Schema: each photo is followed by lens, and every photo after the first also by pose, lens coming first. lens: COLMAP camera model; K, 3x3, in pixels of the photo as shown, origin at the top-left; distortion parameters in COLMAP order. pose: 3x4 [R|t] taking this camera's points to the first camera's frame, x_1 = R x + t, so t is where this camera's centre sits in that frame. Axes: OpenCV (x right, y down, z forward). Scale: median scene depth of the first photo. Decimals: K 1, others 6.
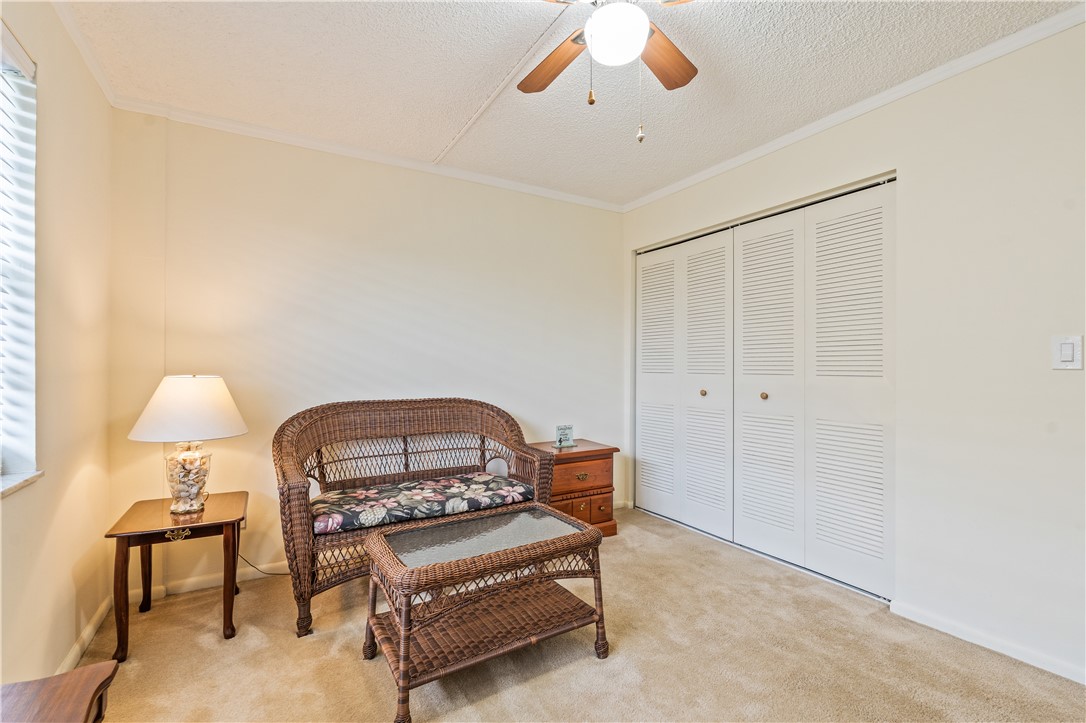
lens RADIAL K [[482.5, 0, 545.4], [0, 482.5, 362.8], [0, 0, 1]] dist [-0.002448, -0.000055]
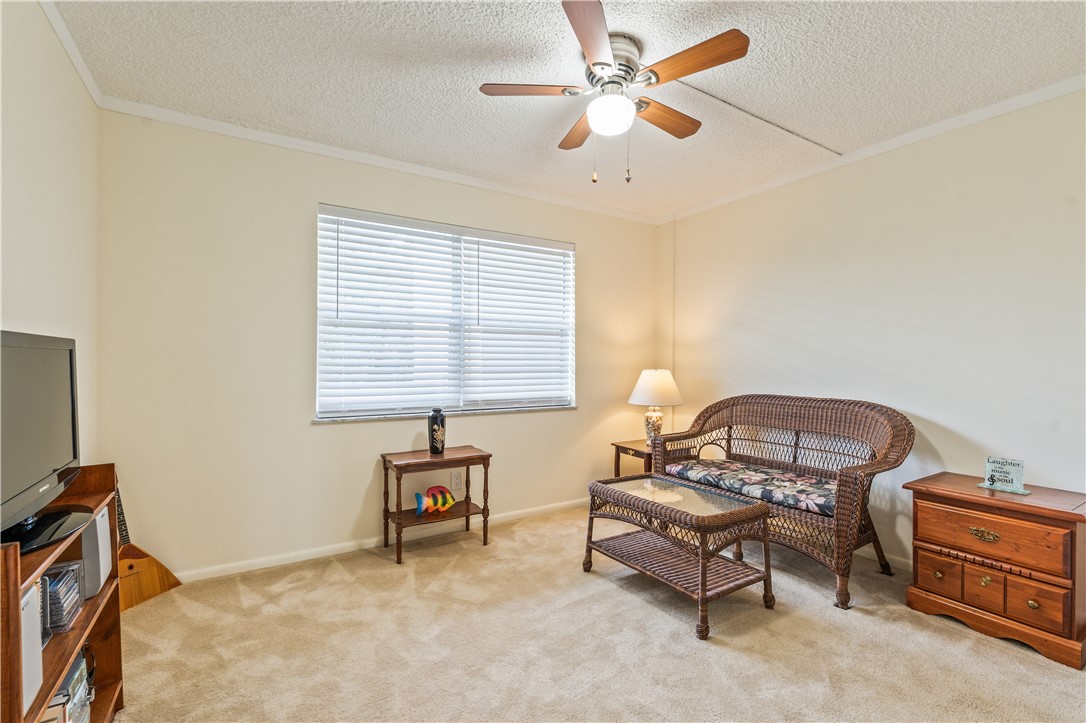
lens RADIAL K [[482.5, 0, 544.7], [0, 482.5, 364.6], [0, 0, 1]] dist [-0.002448, -0.000055]
pose [[0.021598, 0.004765, -0.999755, 0.856511], [0.001809, 0.999987, 0.004805, -0.001784], [0.999765, -0.001913, 0.021589, 0.459584]]
